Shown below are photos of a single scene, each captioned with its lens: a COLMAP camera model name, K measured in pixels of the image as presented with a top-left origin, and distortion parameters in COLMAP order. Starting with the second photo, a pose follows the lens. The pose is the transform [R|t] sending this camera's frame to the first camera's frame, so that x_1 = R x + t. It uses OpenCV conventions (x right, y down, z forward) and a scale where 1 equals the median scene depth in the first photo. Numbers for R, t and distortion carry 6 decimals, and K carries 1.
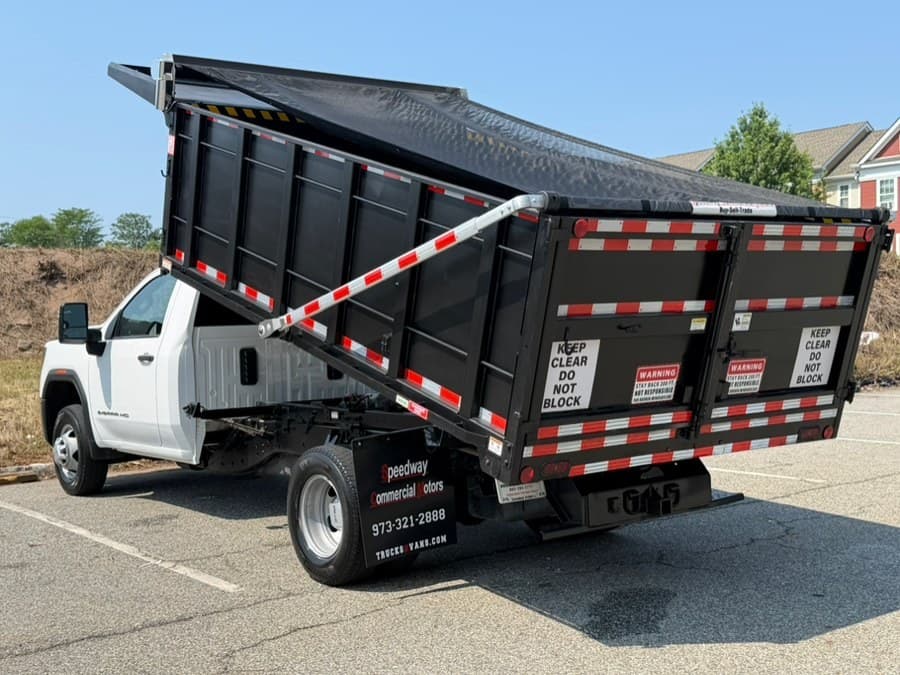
lens RADIAL K [[1155.1, 0, 429.1], [0, 1155.1, 331.1], [0, 0, 1]] dist [0.092803, 0.000000]
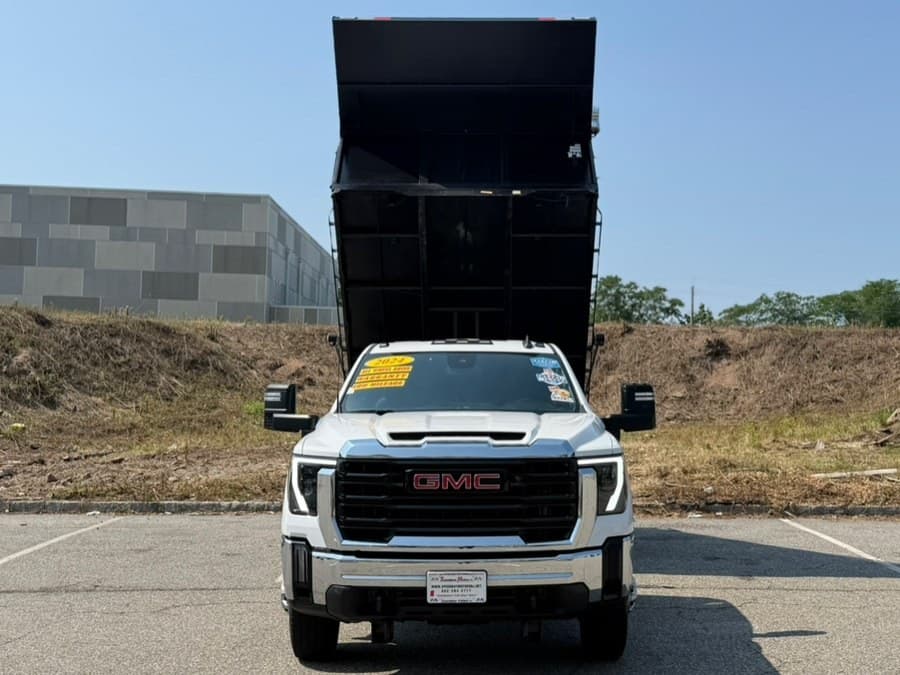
lens RADIAL K [[1196.2, 0, 475.8], [0, 1196.2, 326.3], [0, 0, 1]] dist [0.108419, 0.000000]
pose [[0.795644, -0.002630, -0.605758, 0.715752], [-0.036482, 0.997967, -0.052251, -0.022275], [0.604665, 0.063672, 0.793931, -0.068913]]
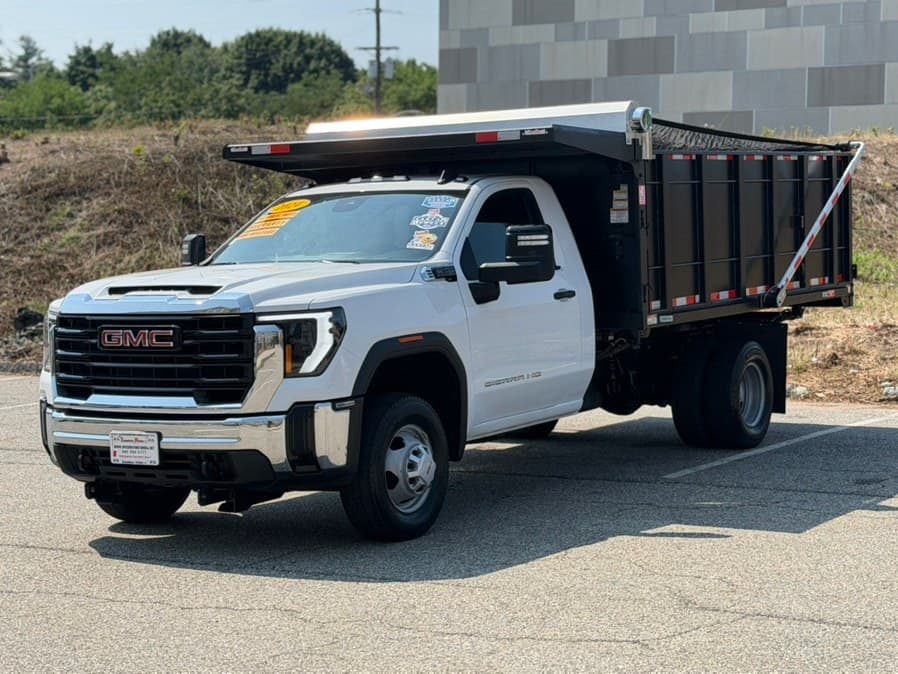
lens RADIAL K [[1787.7, 0, 481.9], [0, 1787.7, 279.8], [0, 0, 1]] dist [0.058510, 0.000000]
pose [[0.360510, 0.038038, -0.931979, 1.288037], [-0.005985, 0.999242, 0.038468, -0.039615], [0.932736, -0.008291, 0.360464, 0.324313]]
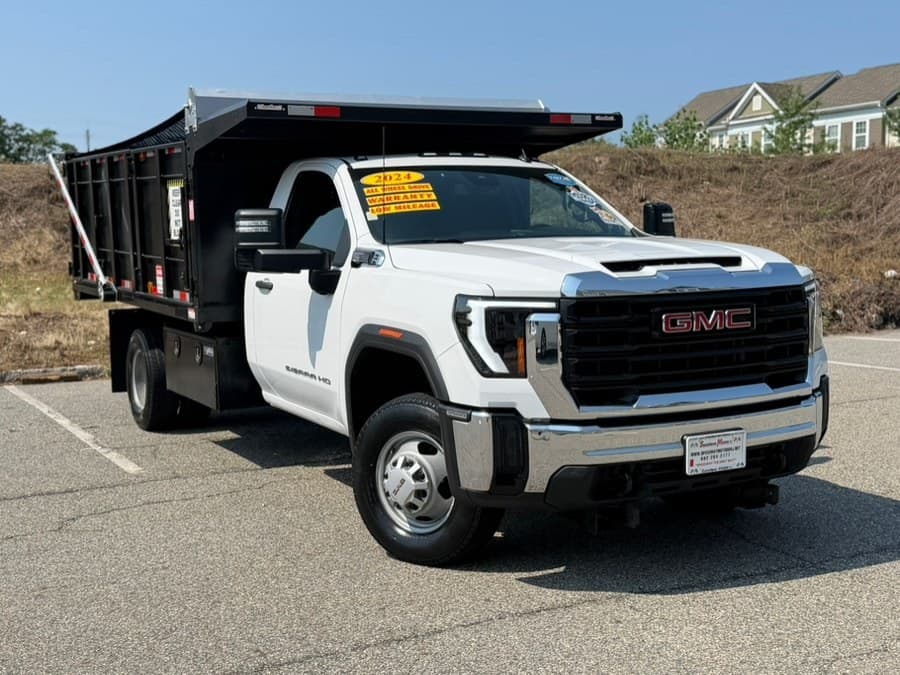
lens RADIAL K [[1196.2, 0, 429.8], [0, 1196.2, 308.3], [0, 0, 1]] dist [0.108419, 0.000000]
pose [[0.985075, 0.021168, -0.170821, 0.231866], [-0.013591, 0.998876, 0.045409, 0.004460], [0.171590, -0.042410, 0.984255, -0.074985]]
